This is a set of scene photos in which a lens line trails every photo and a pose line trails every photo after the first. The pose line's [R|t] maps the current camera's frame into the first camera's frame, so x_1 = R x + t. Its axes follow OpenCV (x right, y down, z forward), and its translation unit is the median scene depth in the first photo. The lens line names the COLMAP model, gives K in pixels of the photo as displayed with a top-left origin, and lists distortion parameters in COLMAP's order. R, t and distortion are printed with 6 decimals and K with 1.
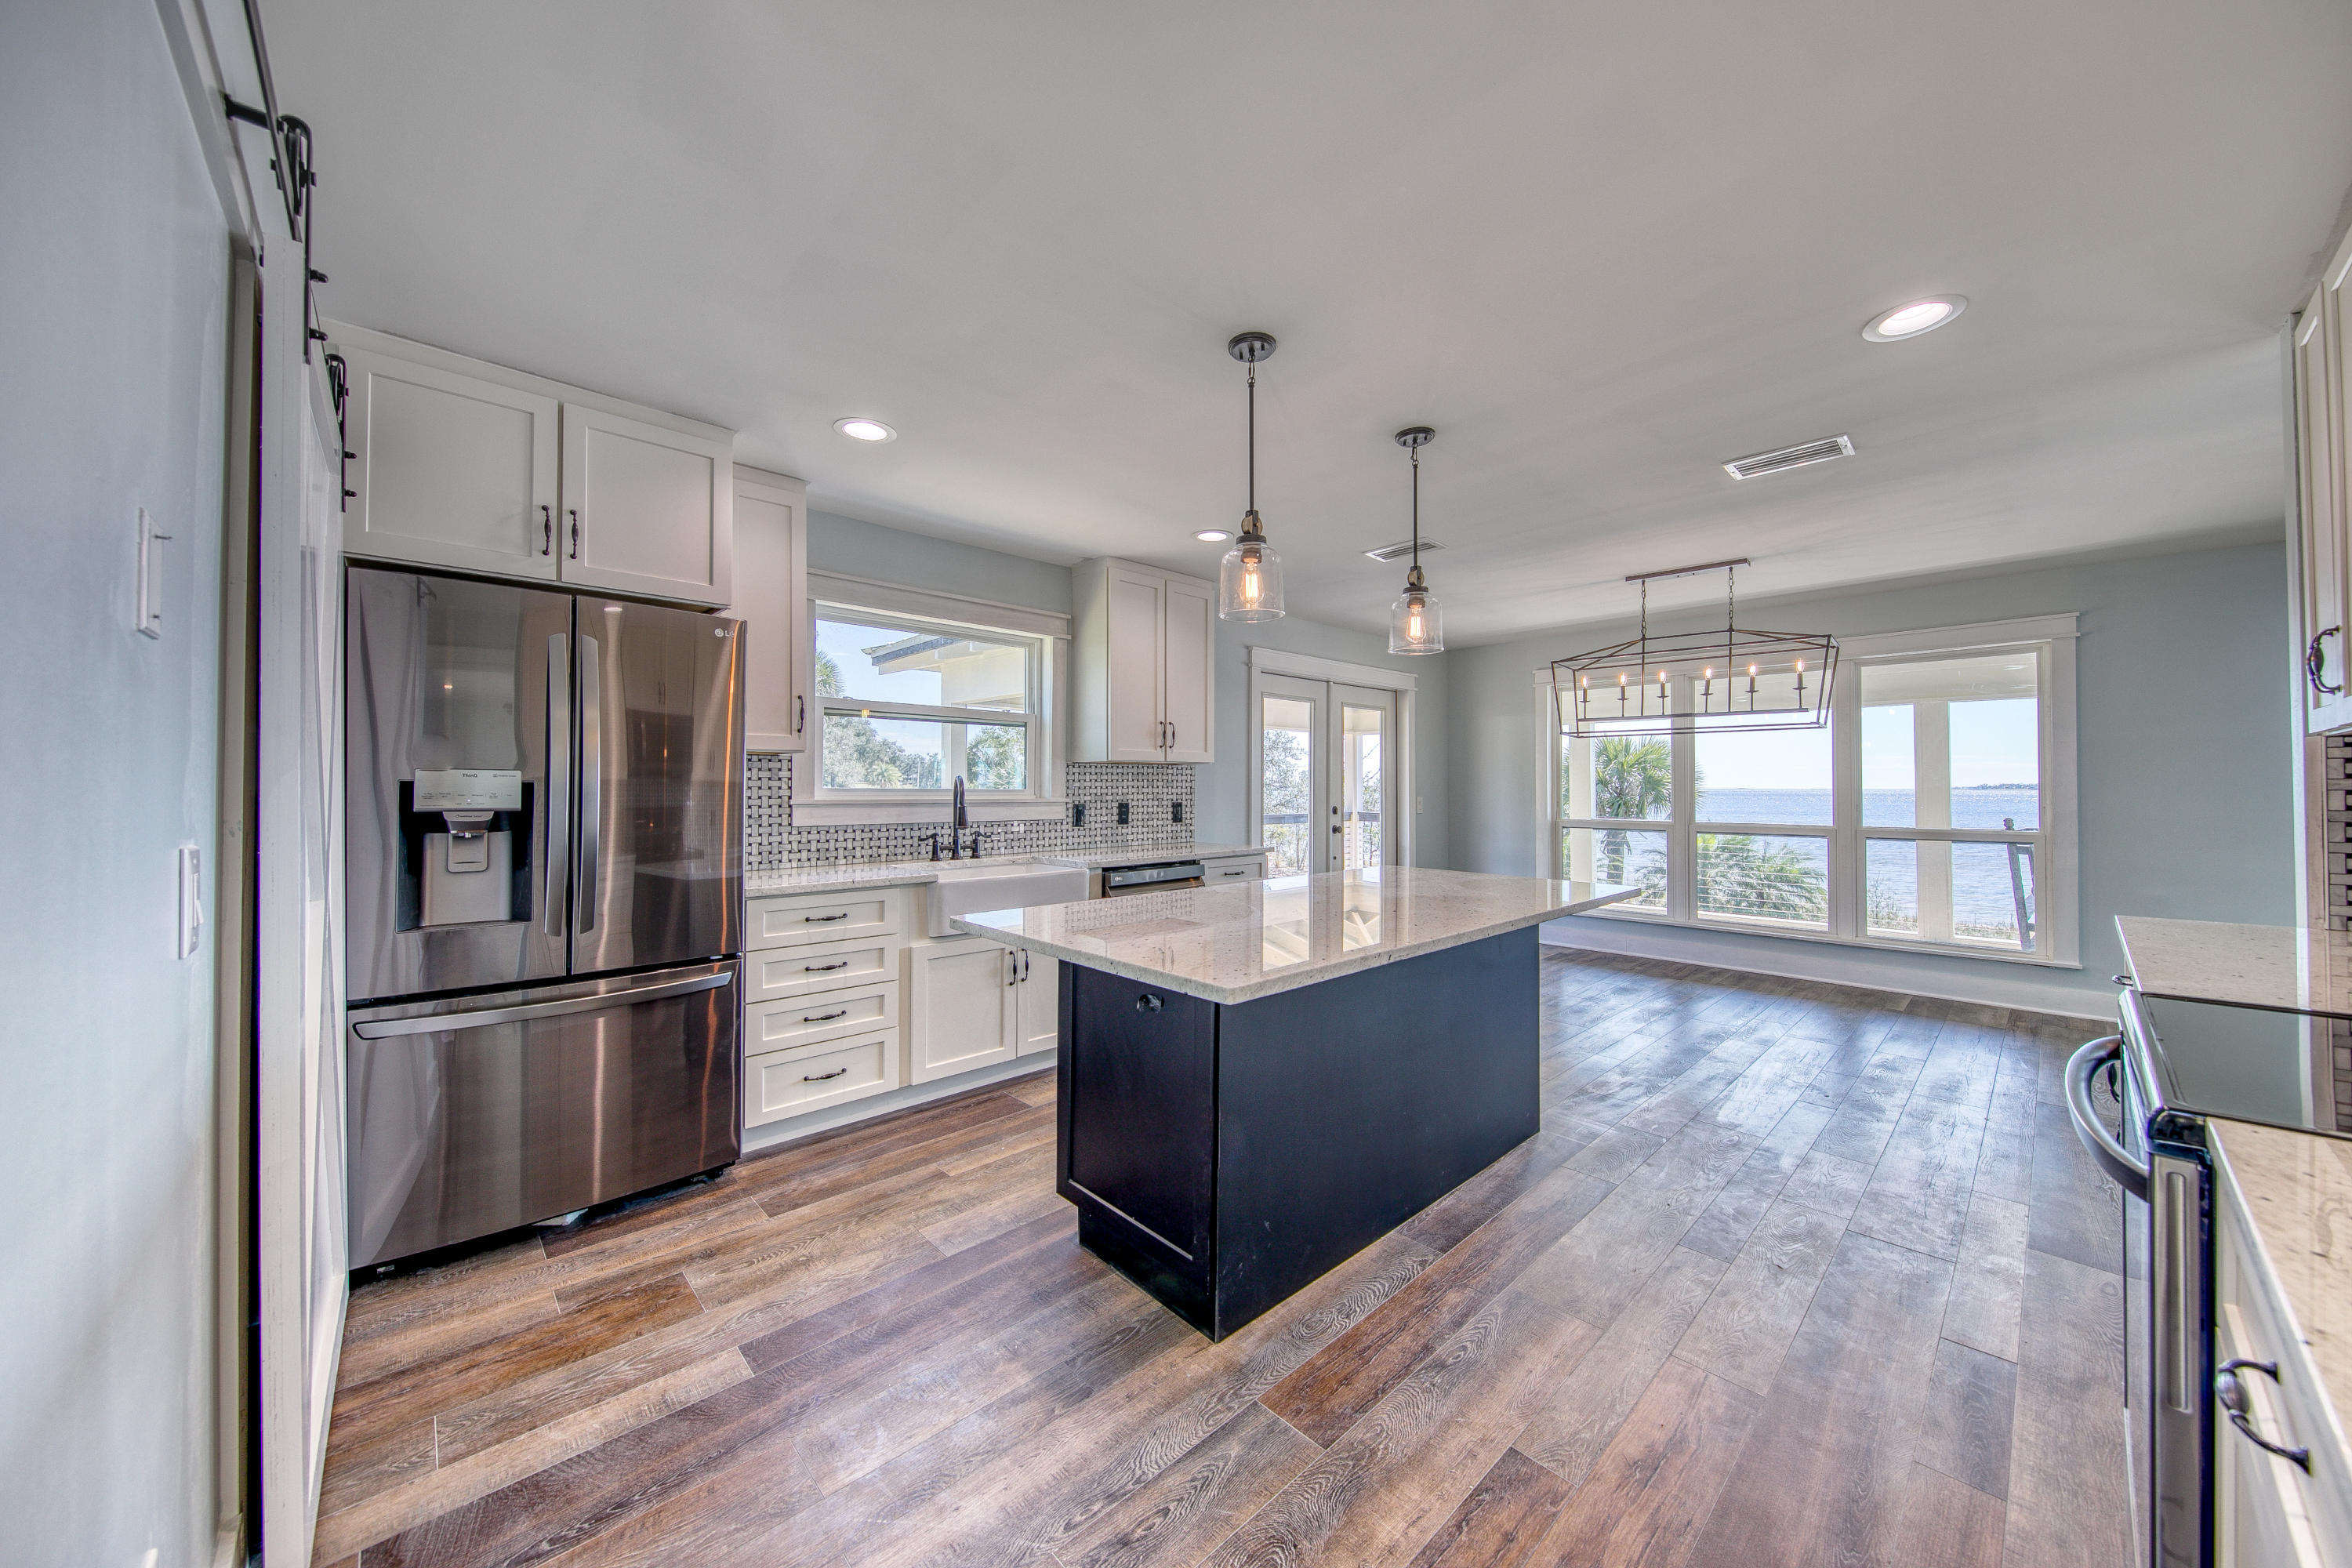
lens RADIAL K [[777.8, 0, 1219.4], [0, 777.8, 768.9], [0, 0, 1]] dist [-0.000427, -0.000046]
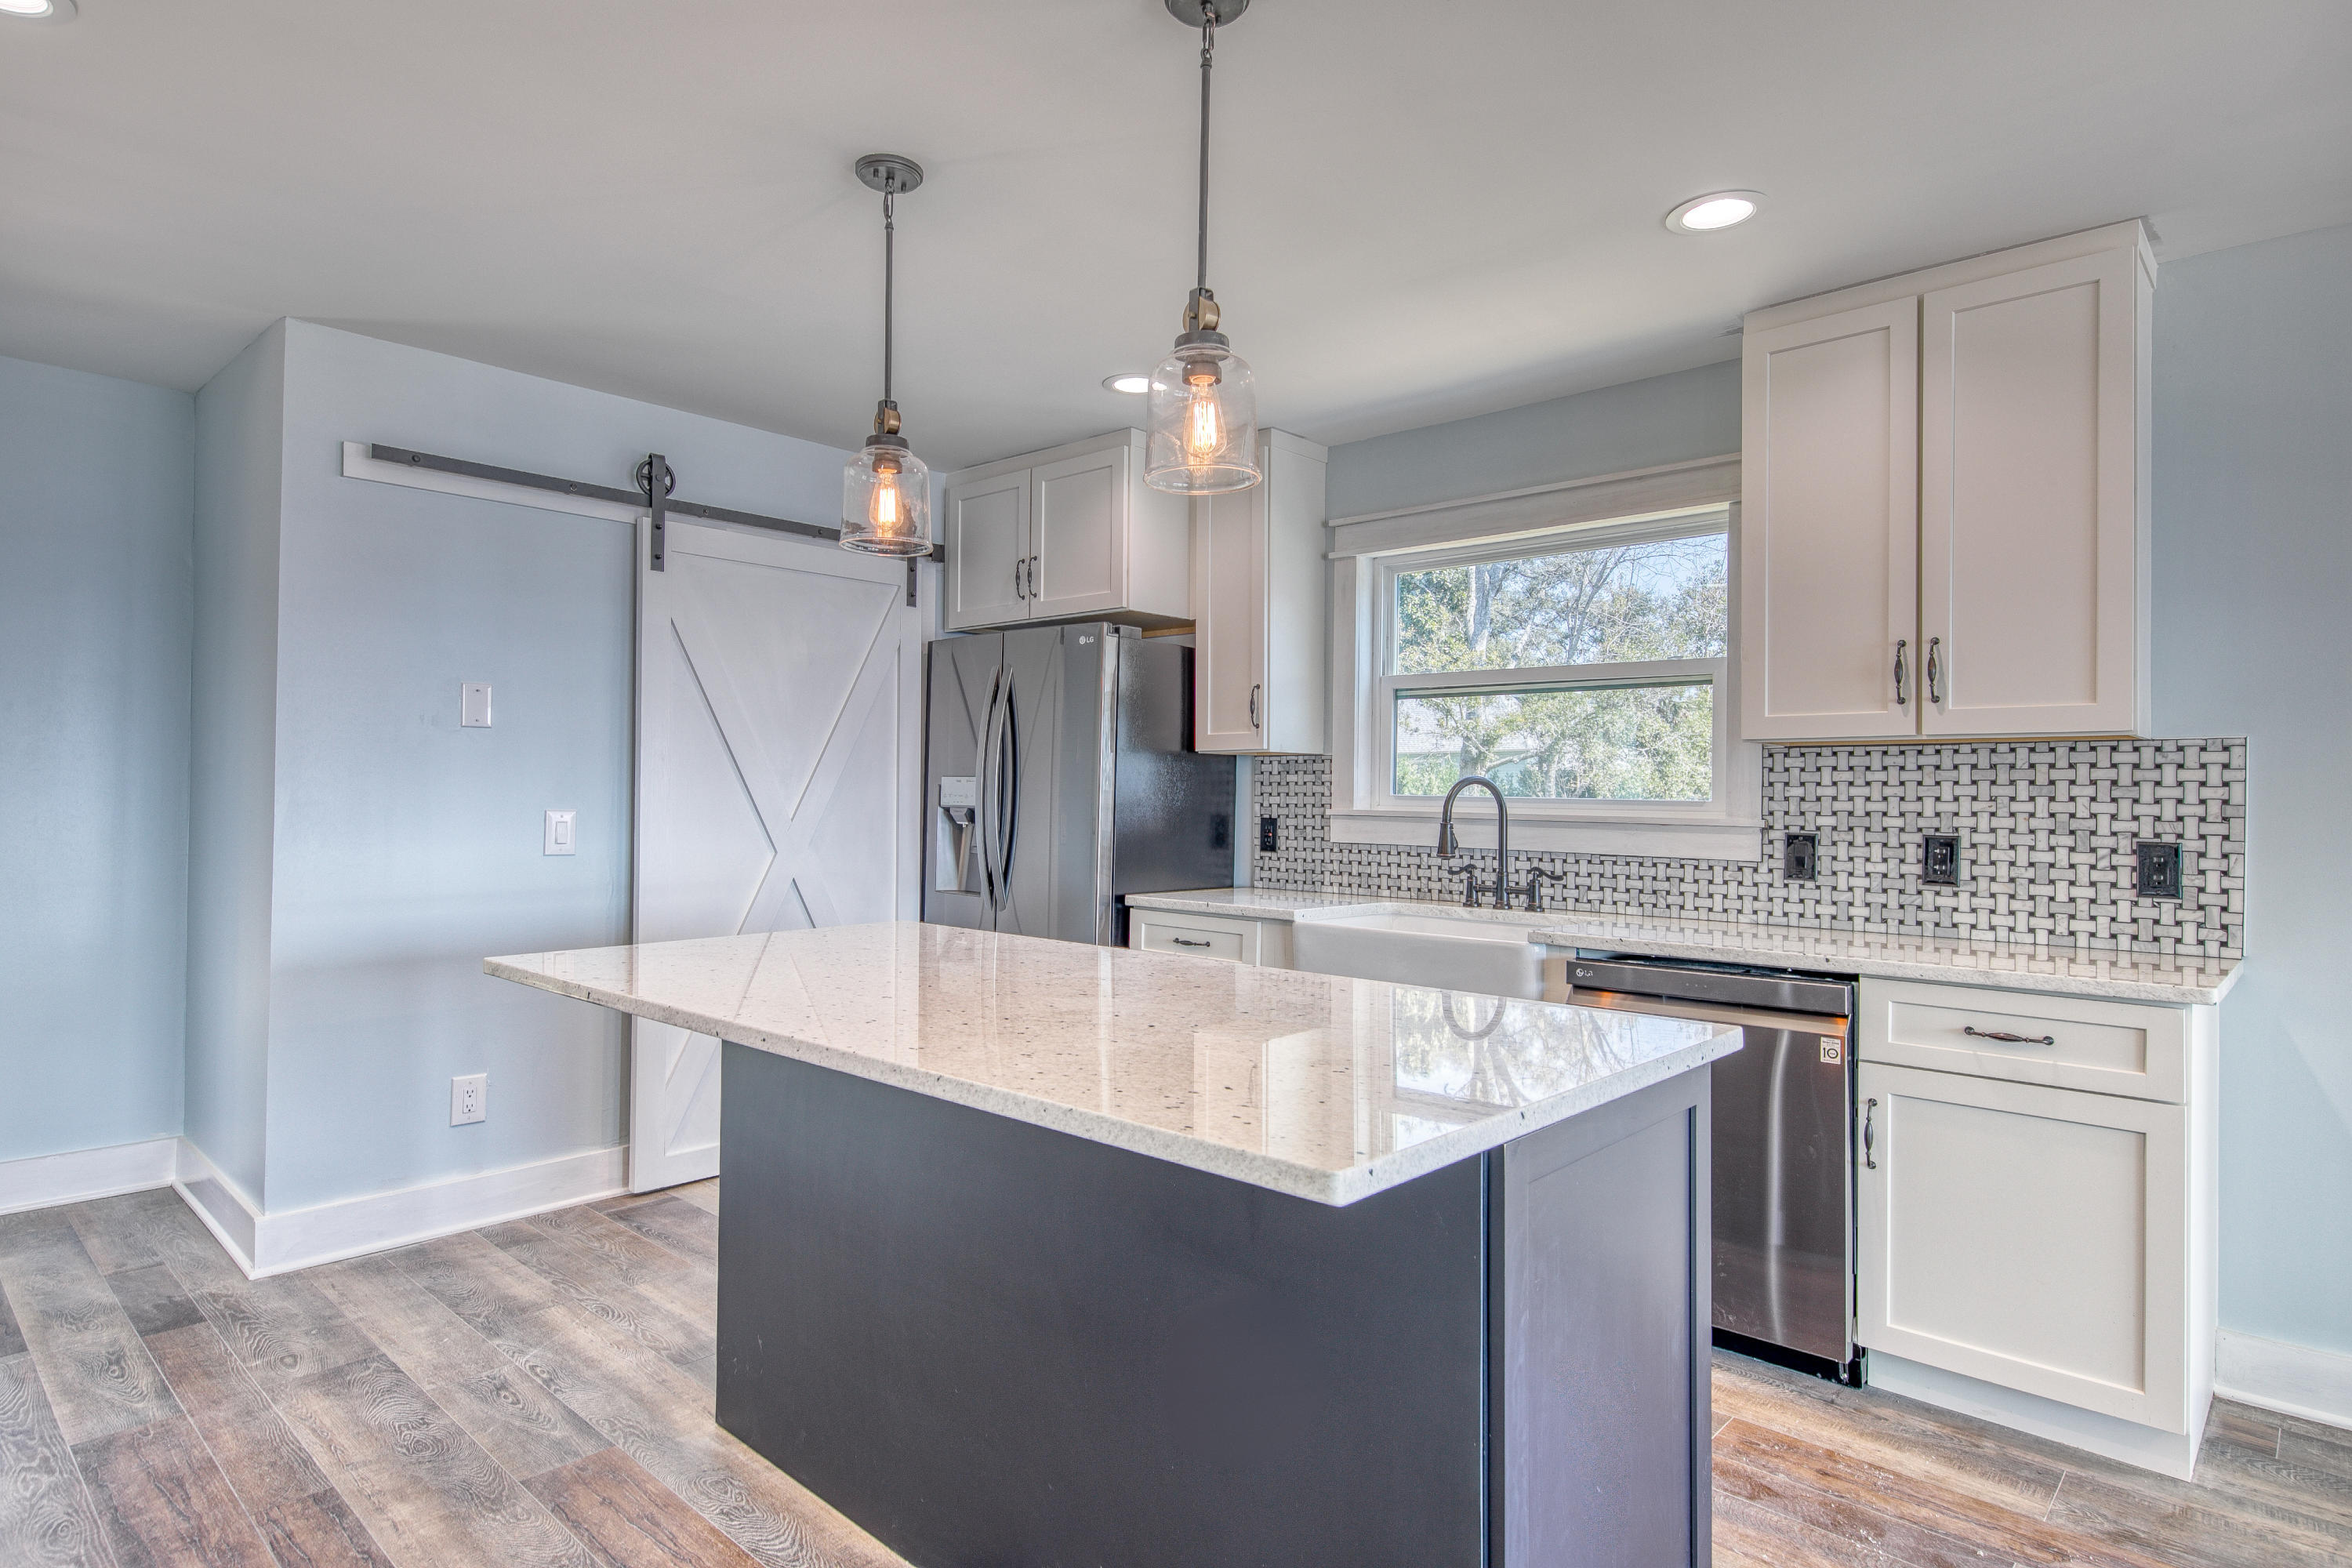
lens RADIAL K [[1279.9, 0, 1176.0], [0, 1279.9, 784.0], [0, 0, 1]] dist [0.011809, 0.000425]
pose [[0.073213, -0.005406, -0.997302, 0.698307], [0.014970, 0.999879, -0.004322, 0.015180], [0.997204, -0.014613, 0.073285, 0.668379]]
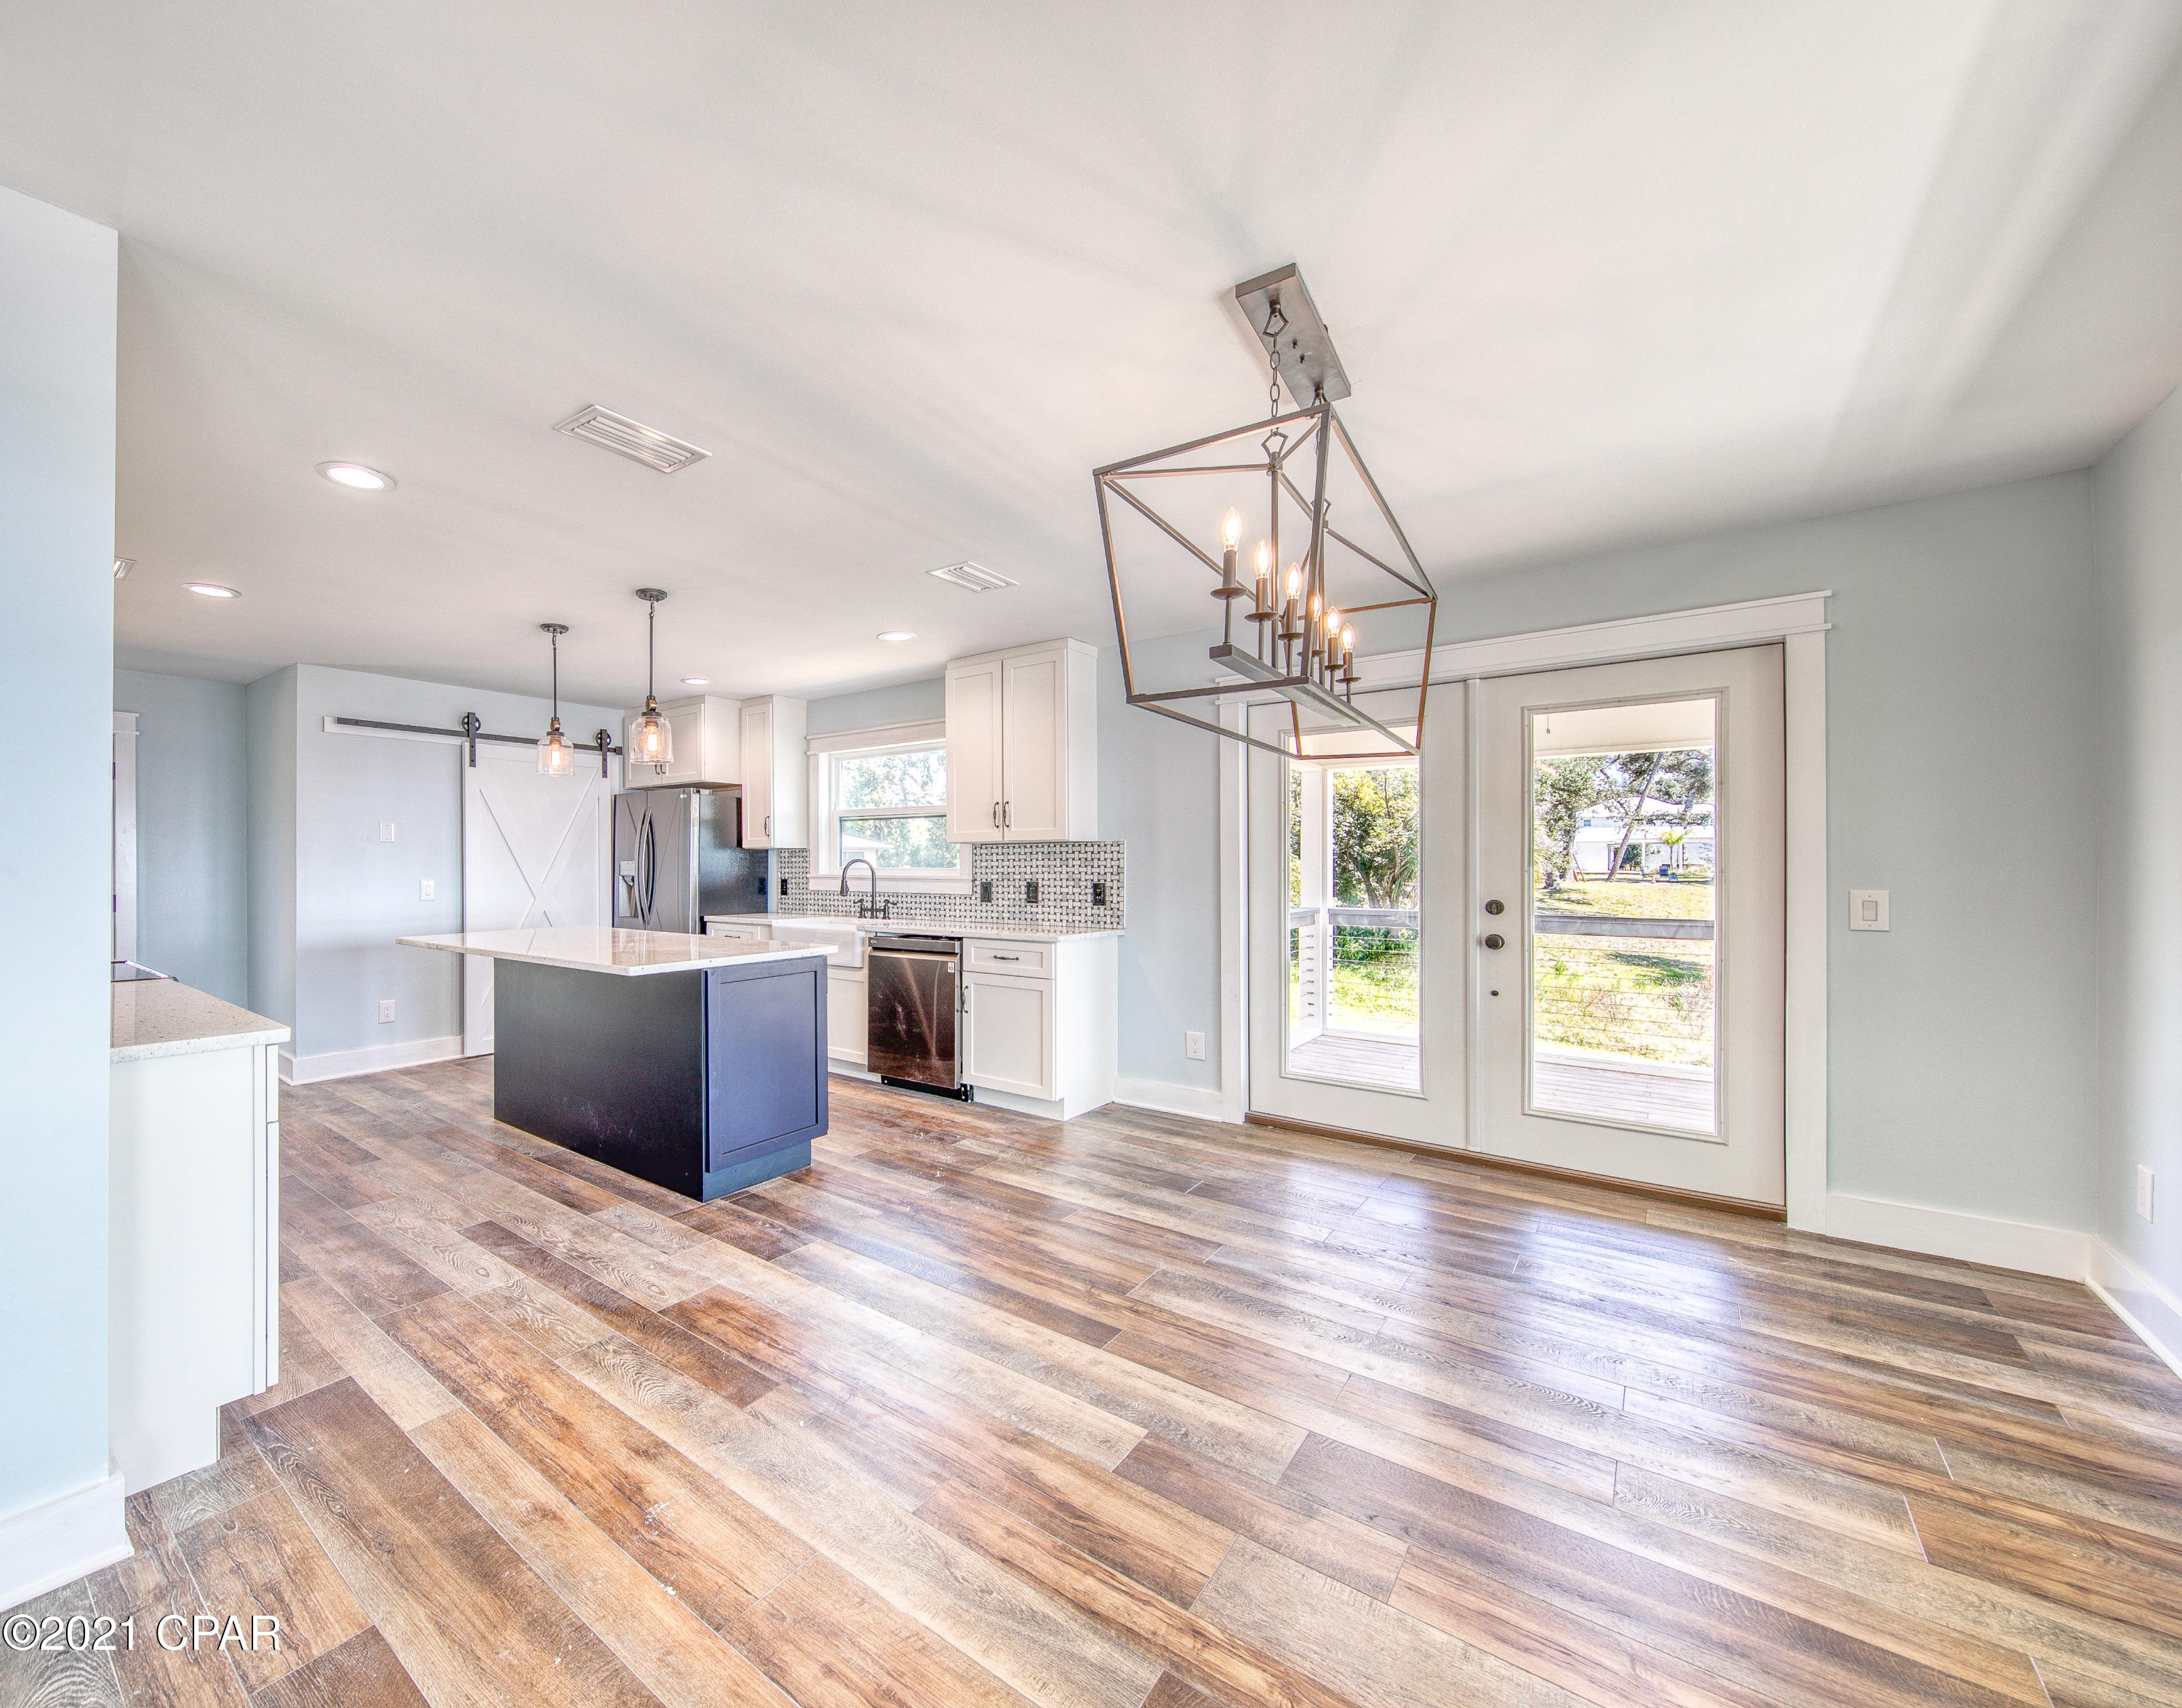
lens RADIAL K [[879.8, 0, 935.3], [0, 879.8, 868.5], [0, 0, 1]] dist [0.001350, 0.000102]
pose [[0.143335, 0.004906, -0.989662, 1.259002], [0.027400, 0.999585, 0.008924, 0.015551], [0.989295, -0.028396, 0.143141, 0.898884]]
